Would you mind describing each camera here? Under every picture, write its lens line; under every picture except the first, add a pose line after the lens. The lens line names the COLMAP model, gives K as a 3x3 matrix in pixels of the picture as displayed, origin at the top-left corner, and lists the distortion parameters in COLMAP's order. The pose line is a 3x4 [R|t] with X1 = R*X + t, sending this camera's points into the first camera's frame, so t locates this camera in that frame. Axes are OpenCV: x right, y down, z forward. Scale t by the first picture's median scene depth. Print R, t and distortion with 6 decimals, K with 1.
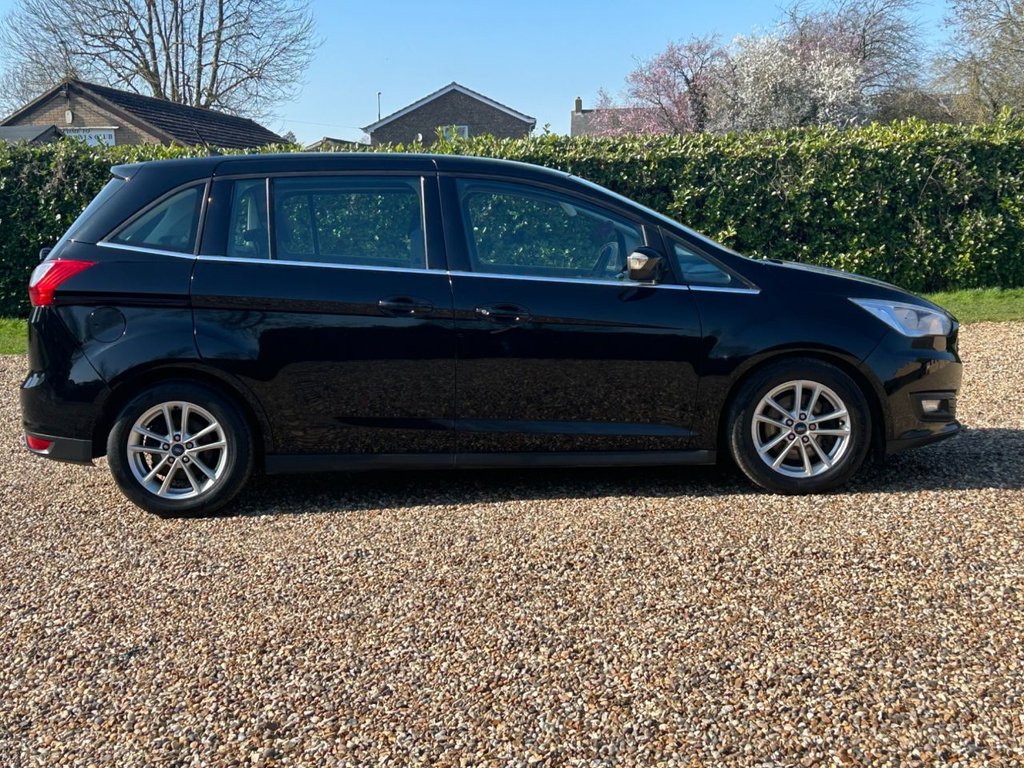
lens RADIAL K [[1453.3, 0, 517.5], [0, 1453.3, 359.3], [0, 0, 1]] dist [0.190265, -0.543602]
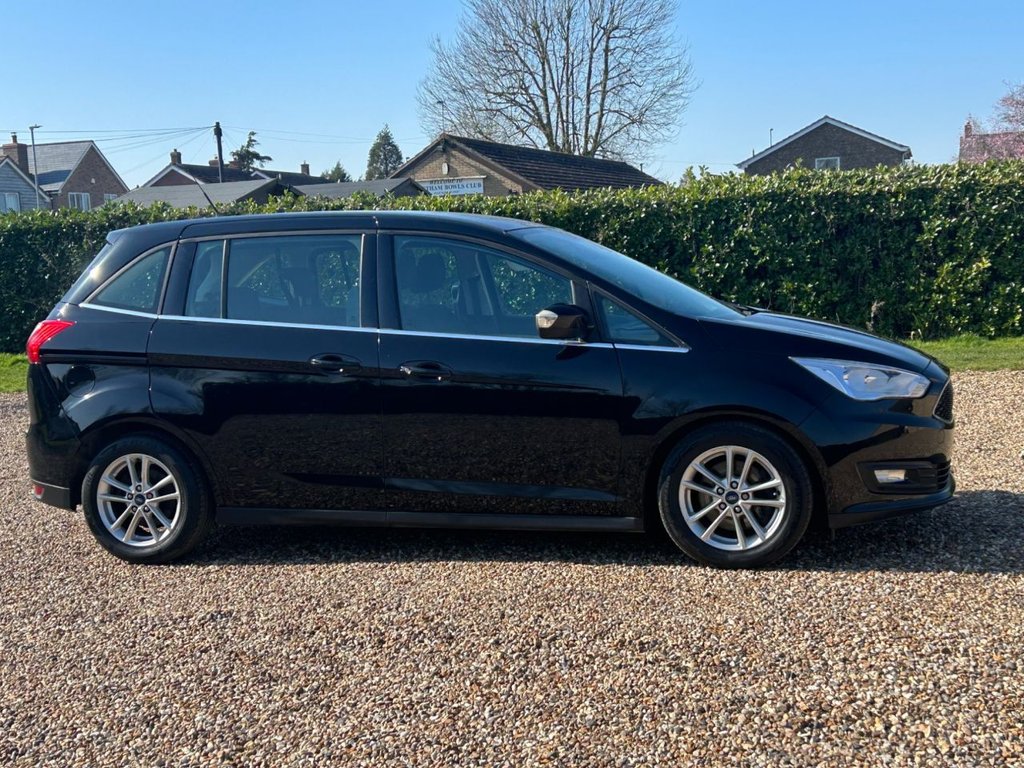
lens RADIAL K [[1347.3, 0, 512.0], [0, 1347.3, 384.0], [0, 0, 1]] dist [0.188673, -0.541320]
pose [[0.957567, 0.007747, -0.288108, 0.306294], [-0.006790, 0.999968, 0.004319, -0.027412], [0.288132, -0.002180, 0.957588, 0.137824]]
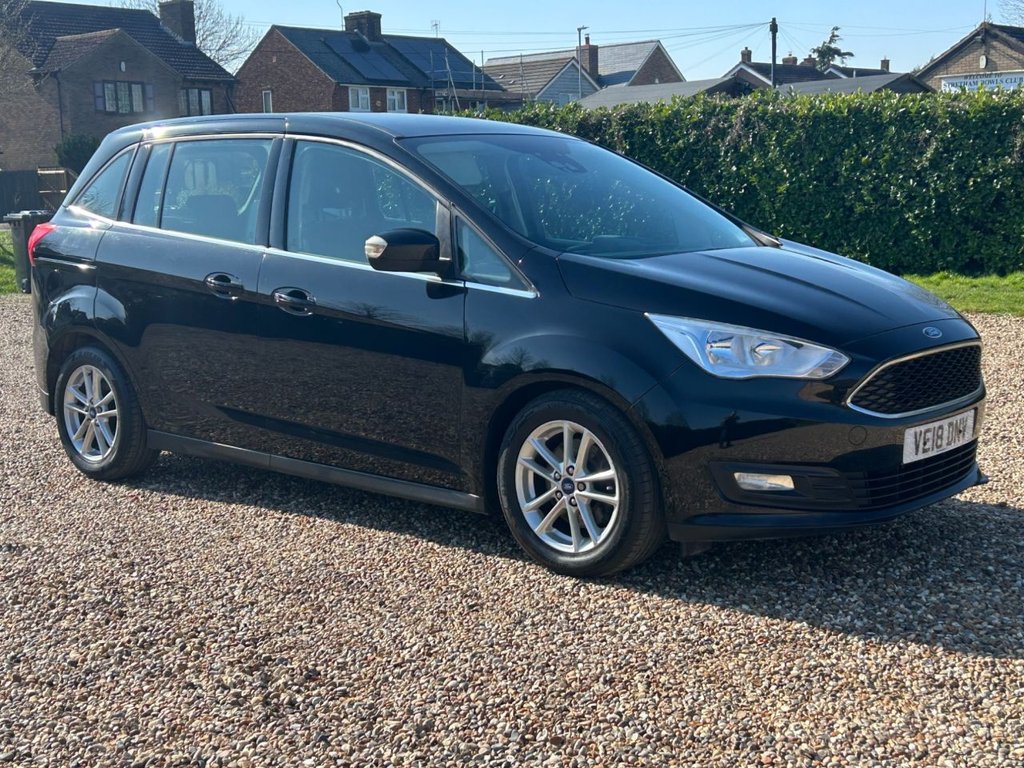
lens RADIAL K [[1347.3, 0, 512.0], [0, 1347.3, 384.0], [0, 0, 1]] dist [0.188673, -0.541320]
pose [[0.751592, 0.106846, -0.650917, 0.604855], [-0.062588, 0.993893, 0.090876, -0.062778], [0.656652, -0.027562, 0.753690, 0.474309]]
